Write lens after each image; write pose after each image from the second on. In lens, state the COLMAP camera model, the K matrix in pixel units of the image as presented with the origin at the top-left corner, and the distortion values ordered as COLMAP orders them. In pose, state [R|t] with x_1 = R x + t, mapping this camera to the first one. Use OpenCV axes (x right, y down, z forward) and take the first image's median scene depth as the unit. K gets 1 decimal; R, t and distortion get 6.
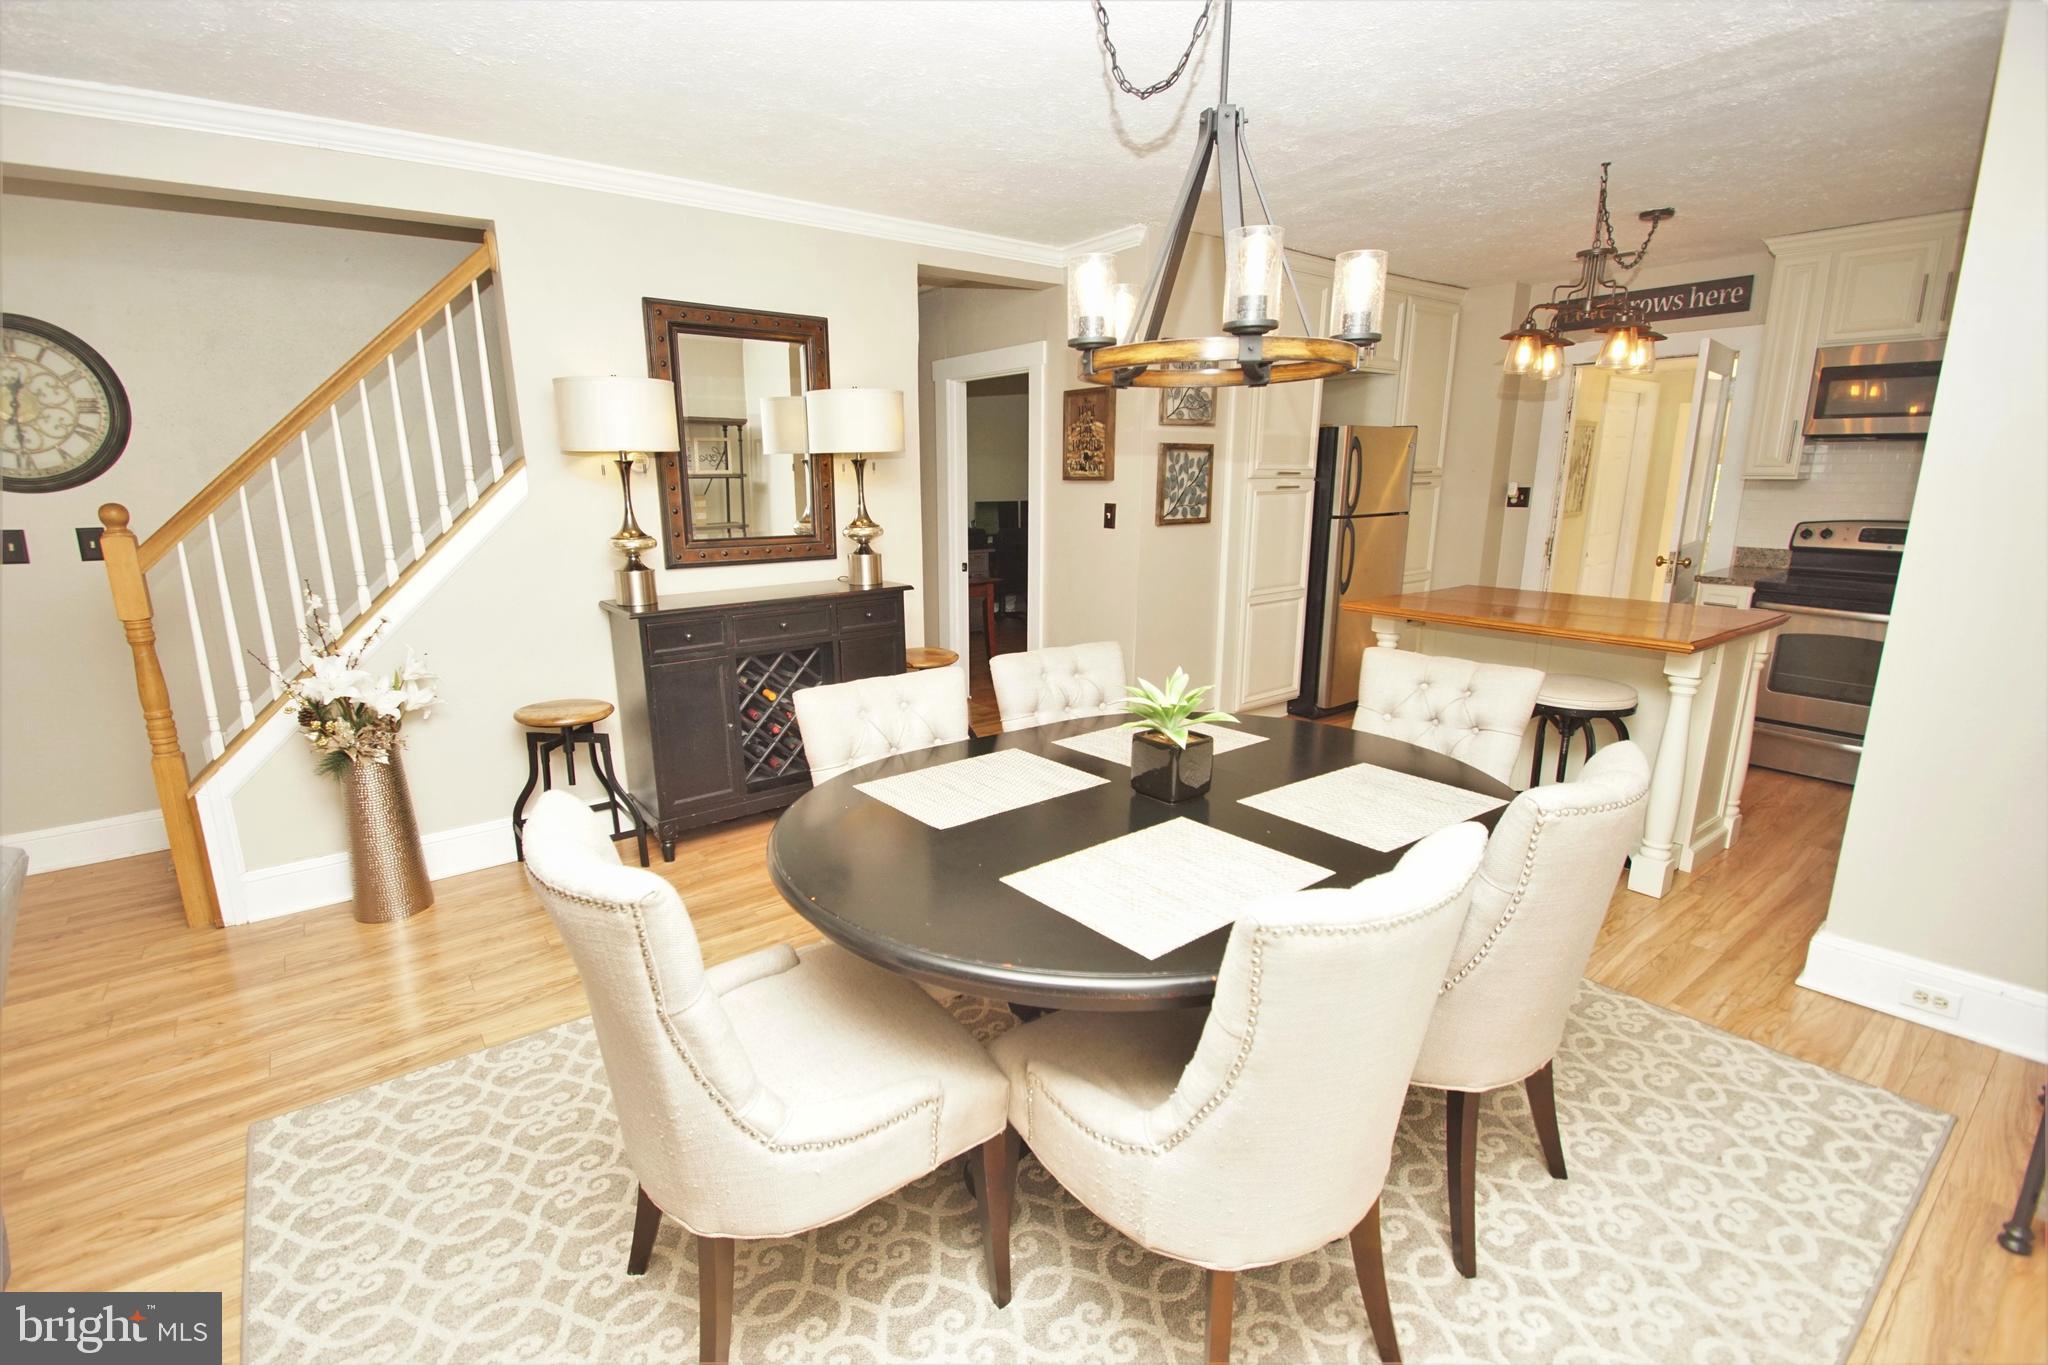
lens RADIAL K [[901.9, 0, 1009.6], [0, 901.9, 678.0], [0, 0, 1]] dist [0.008468, -0.013305]
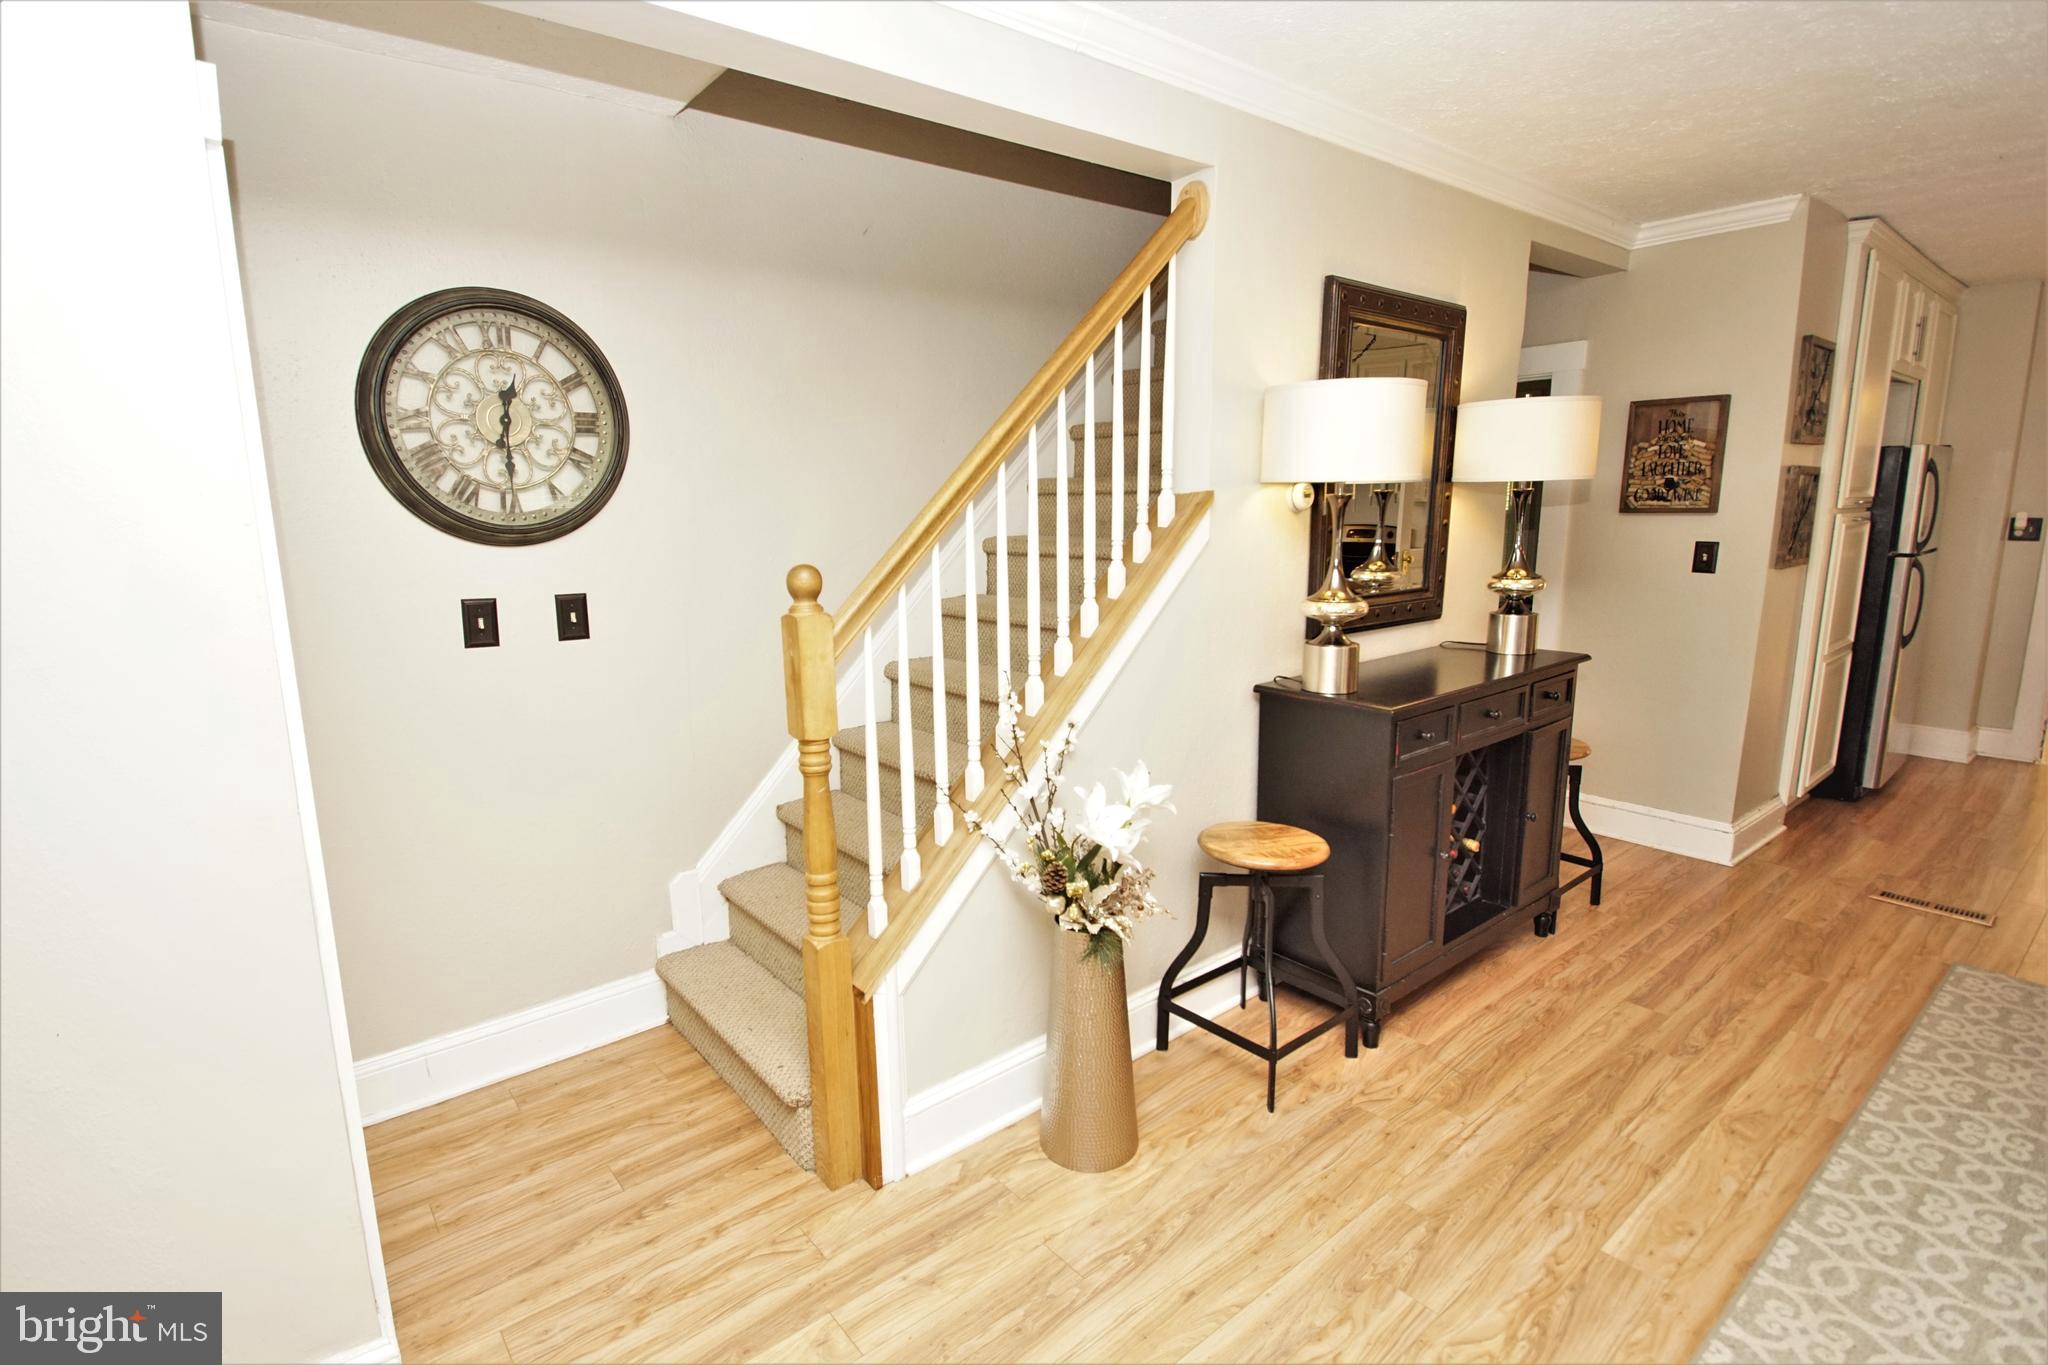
lens RADIAL K [[976.5, 0, 989.3], [0, 976.5, 683.9], [0, 0, 1]] dist [0.001310, -0.013538]
pose [[0.999867, -0.013501, 0.009145, -0.623331], [0.013860, 0.999086, -0.040441, -0.053724], [-0.008591, 0.040562, 0.999140, 0.199471]]
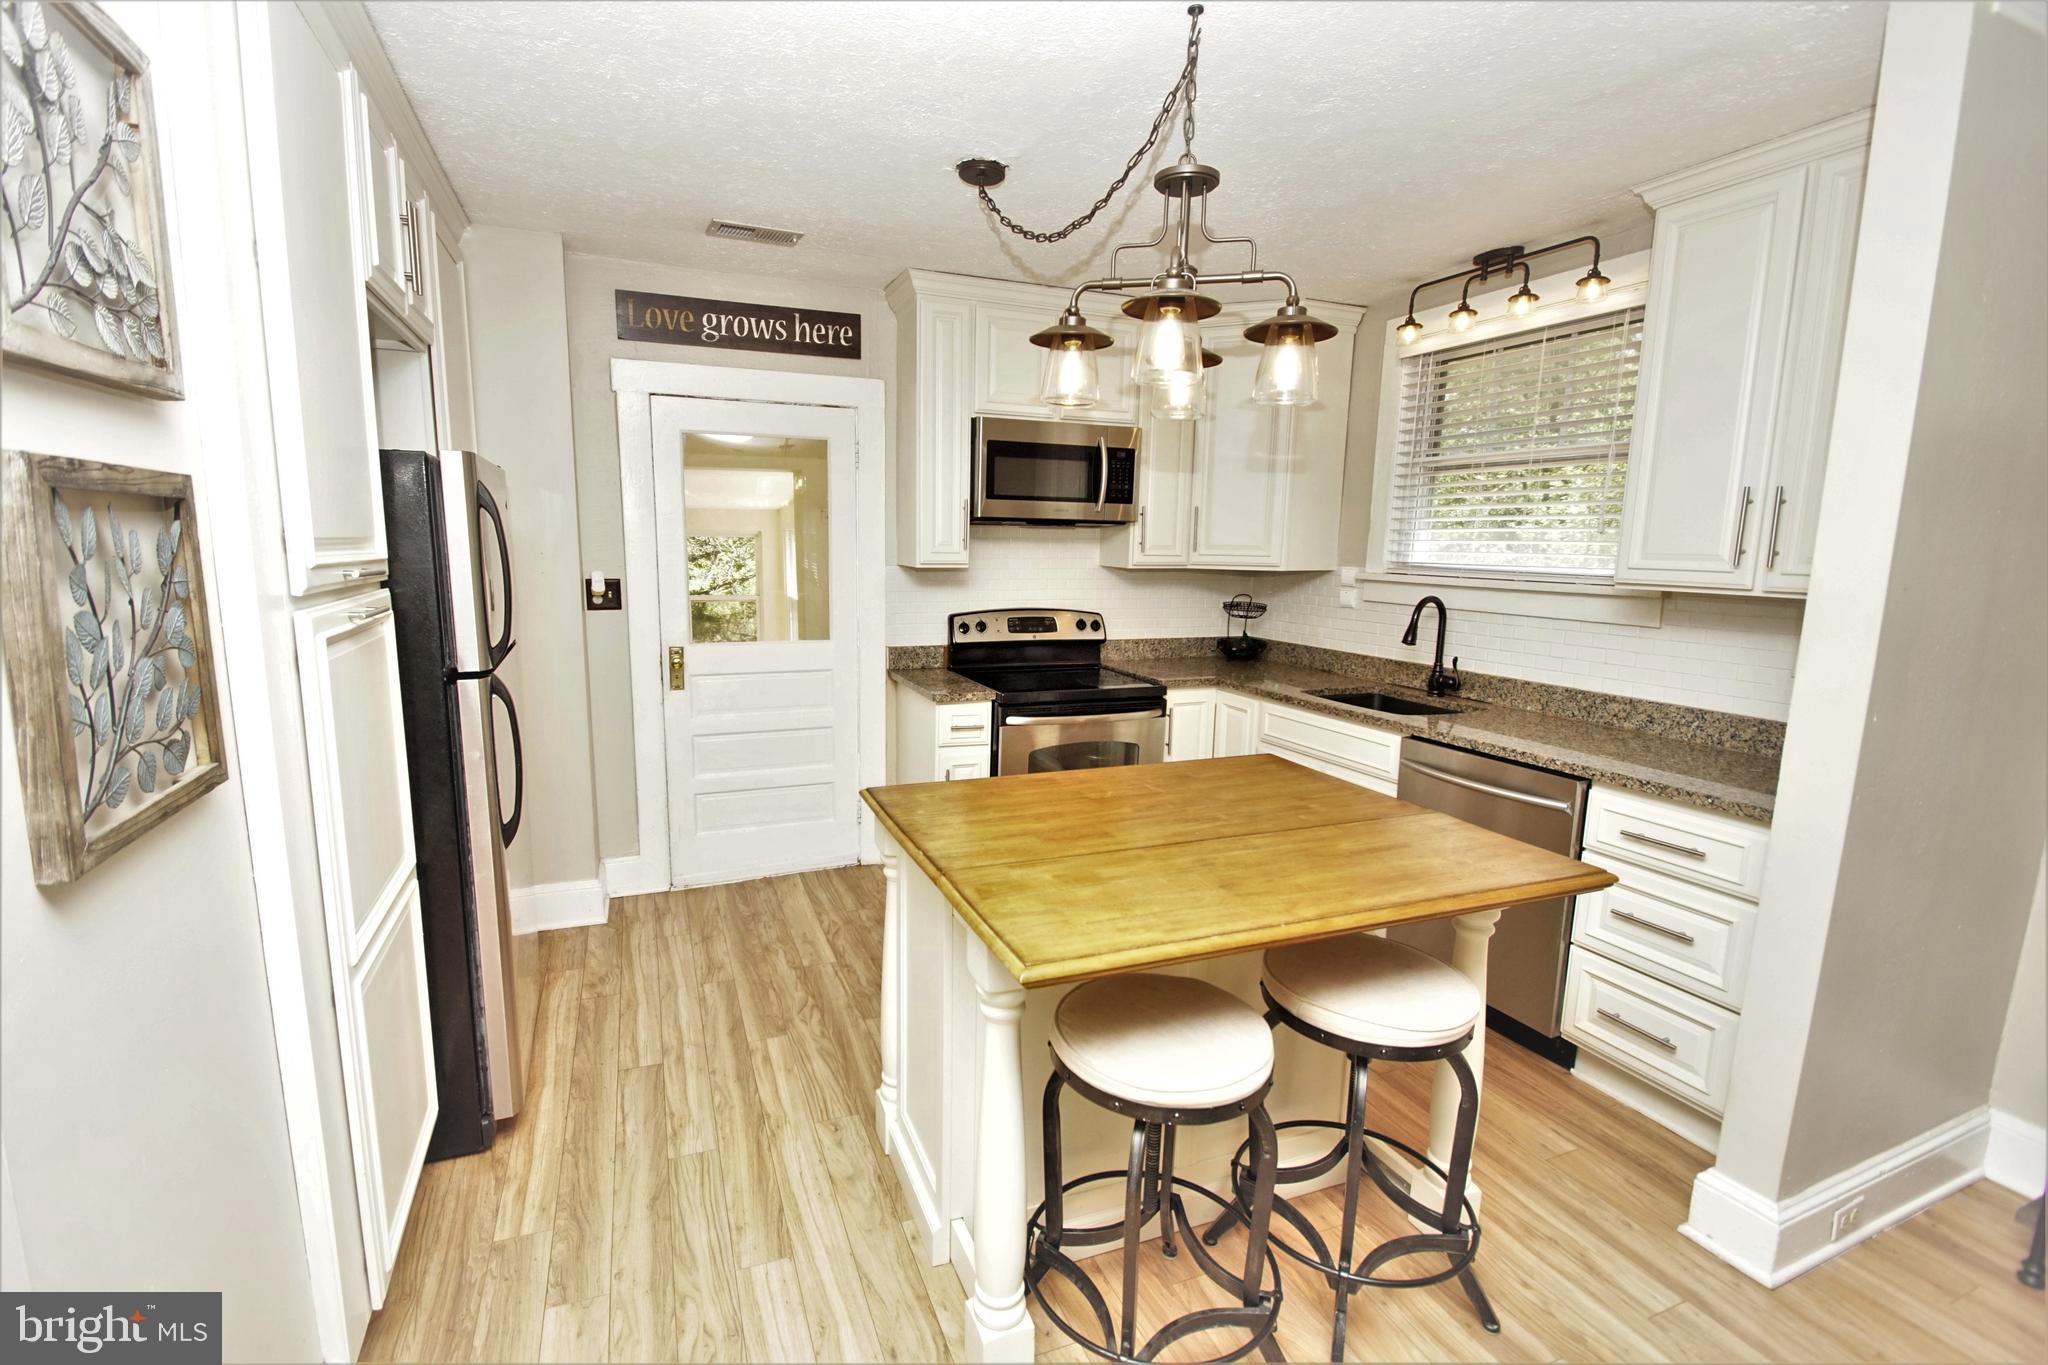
lens RADIAL K [[914.2, 0, 1015.7], [0, 914.2, 691.7], [0, 0, 1]] dist [0.000159, -0.000102]
pose [[0.257917, -0.148713, 0.954654, 0.040740], [0.196538, 0.975499, 0.098862, -0.218482], [-0.945966, 0.162127, 0.280825, 0.875632]]
